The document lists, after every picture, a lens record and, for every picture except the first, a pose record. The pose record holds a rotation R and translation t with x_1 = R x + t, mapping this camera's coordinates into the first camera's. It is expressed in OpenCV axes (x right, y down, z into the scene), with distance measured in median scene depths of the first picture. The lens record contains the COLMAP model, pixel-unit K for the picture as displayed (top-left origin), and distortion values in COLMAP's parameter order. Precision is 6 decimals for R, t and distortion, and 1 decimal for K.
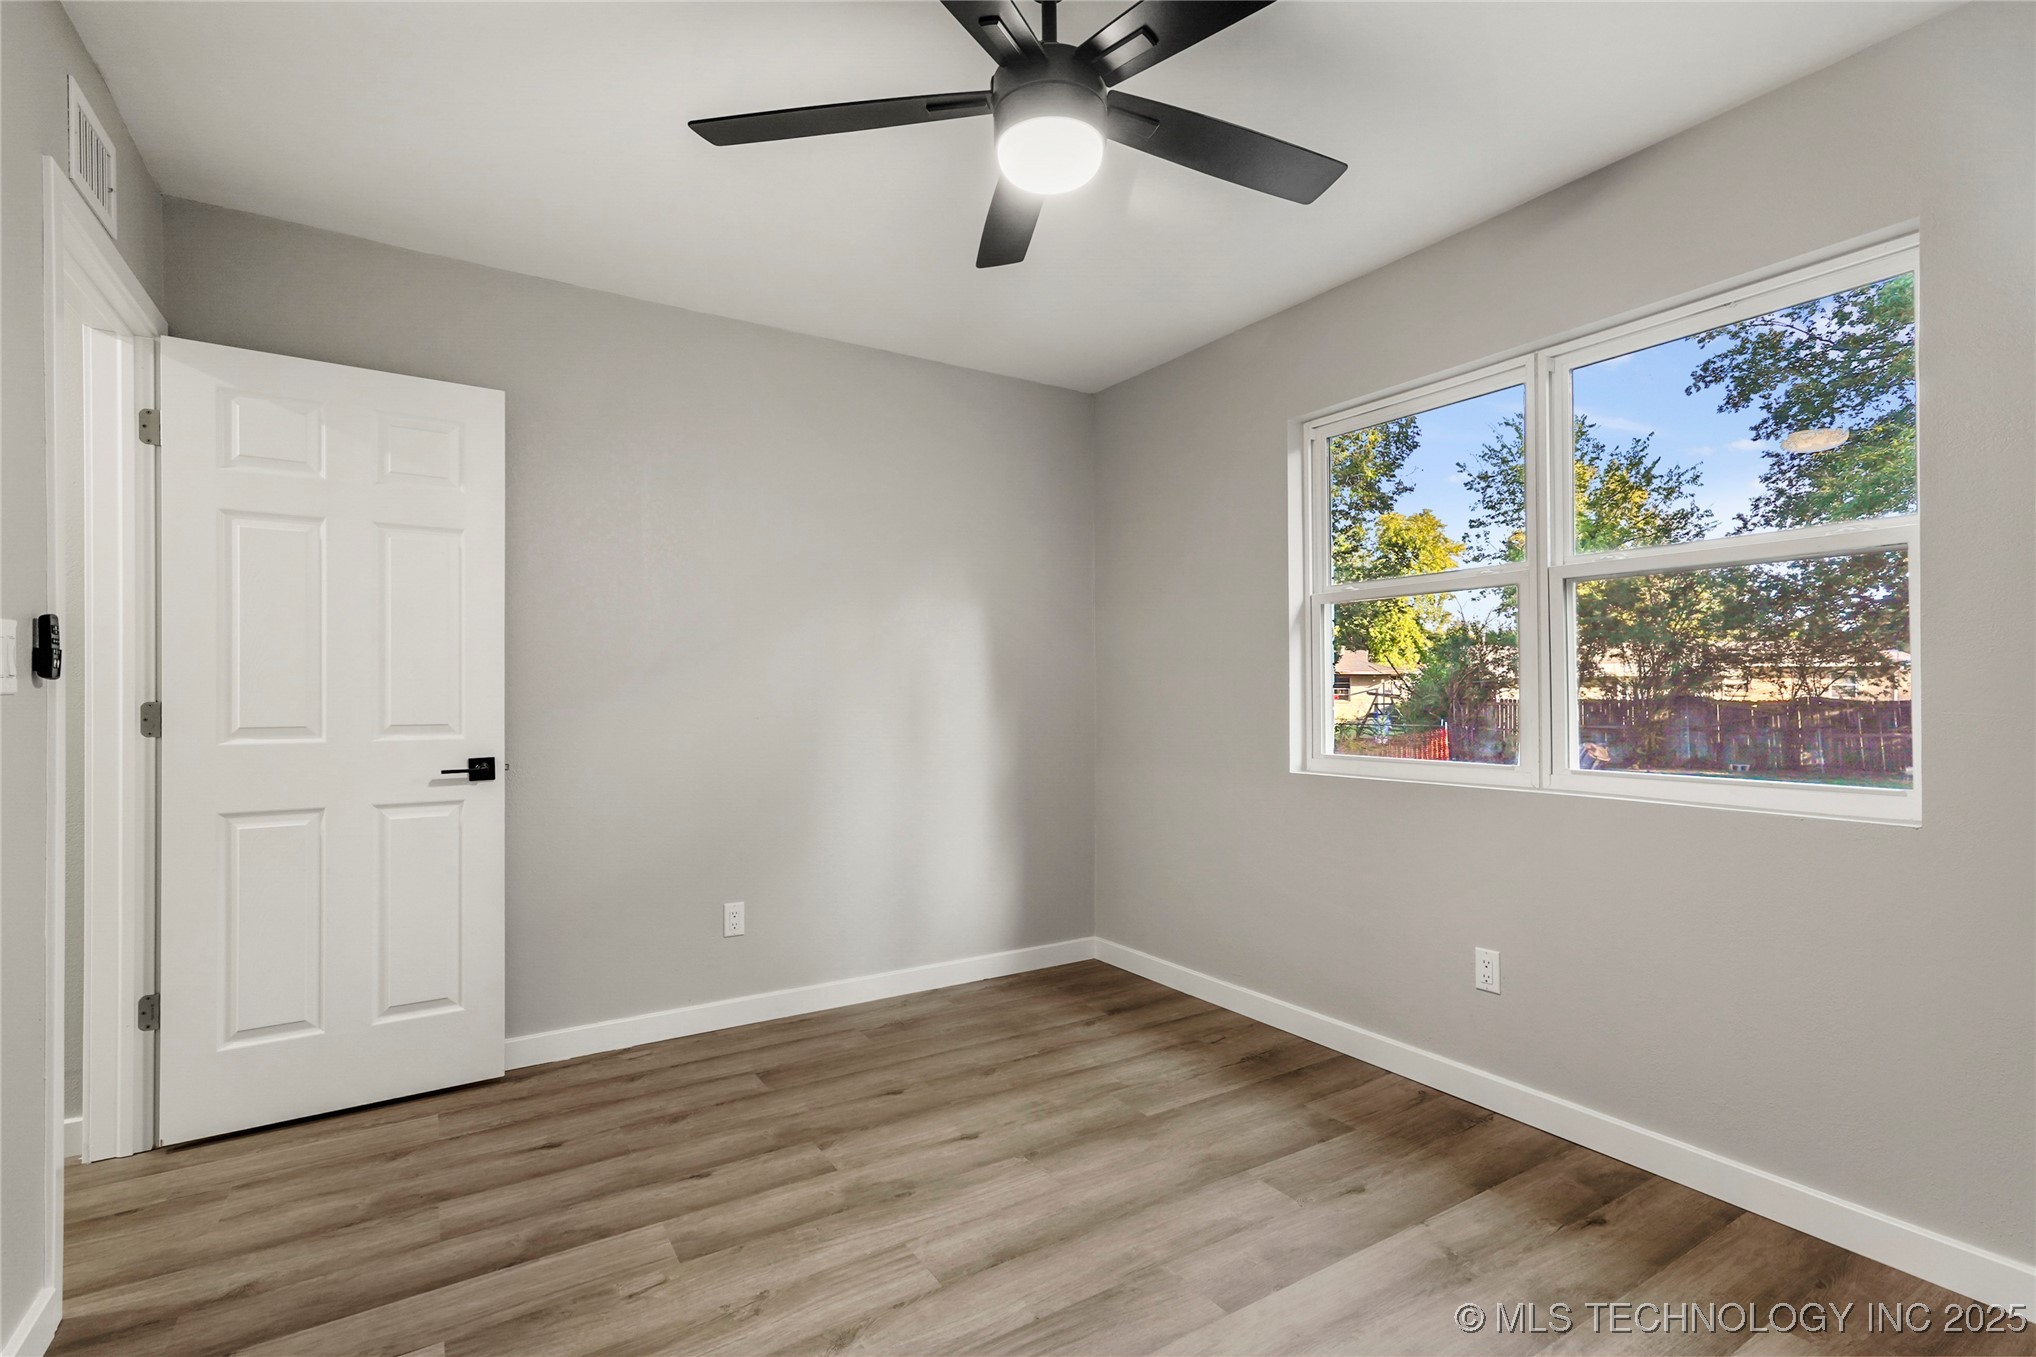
lens RADIAL K [[950.3, 0, 1000.5], [0, 950.3, 687.8], [0, 0, 1]] dist [-0.007242, 0.009038]
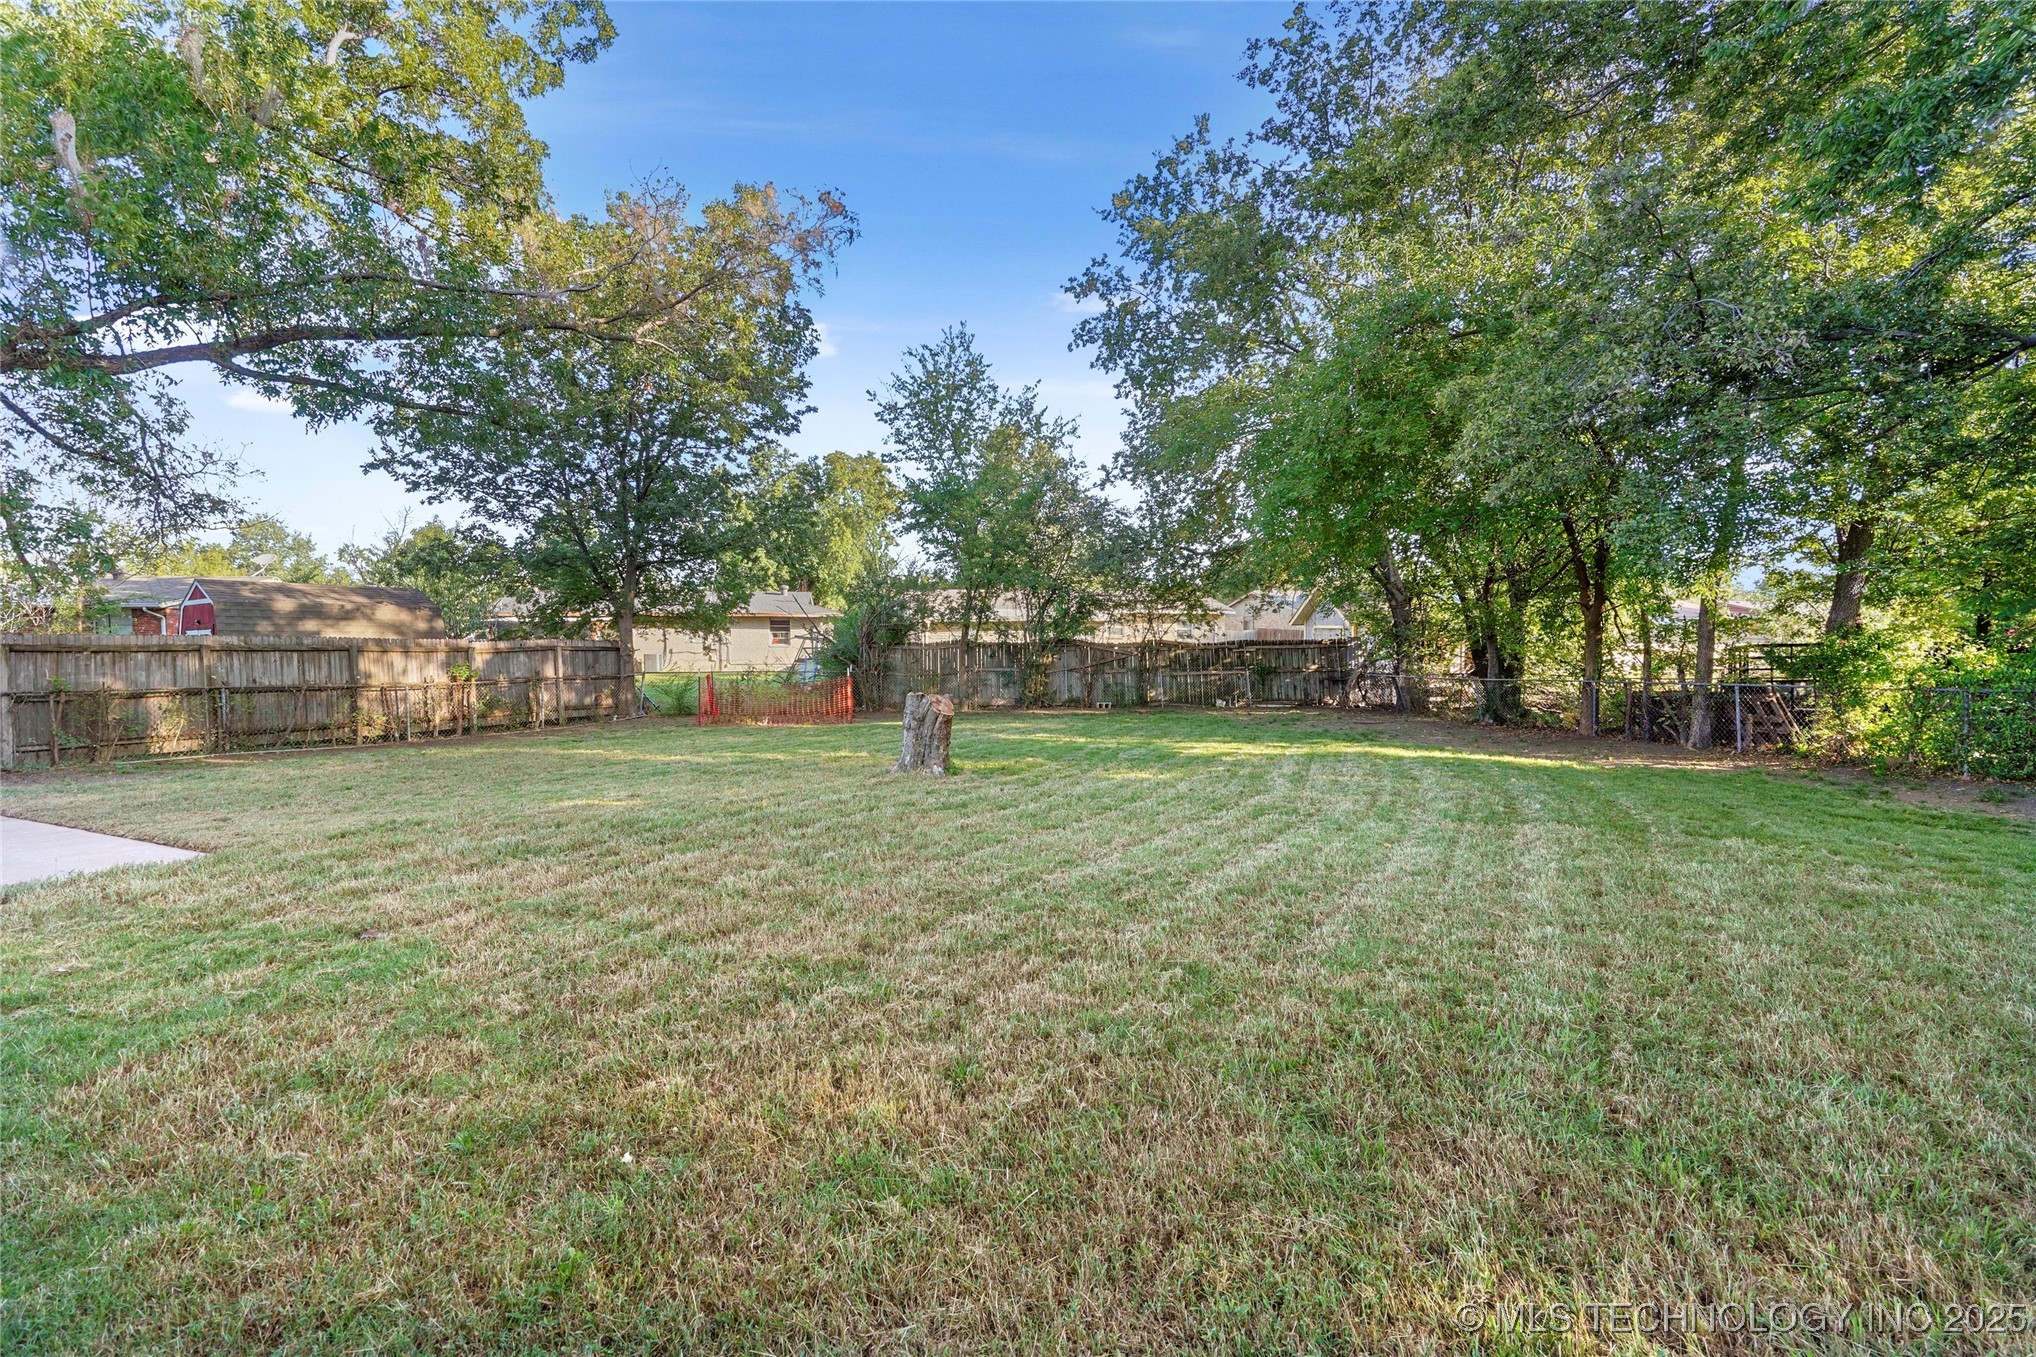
lens RADIAL K [[950.3, 0, 1019.6], [0, 950.3, 680.2], [0, 0, 1]] dist [-0.007242, 0.009038]
pose [[0.854252, -0.023352, 0.519335, 0.141277], [-0.003327, 0.998725, 0.050380, 0.001326], [-0.519849, -0.044765, 0.853085, 0.135116]]
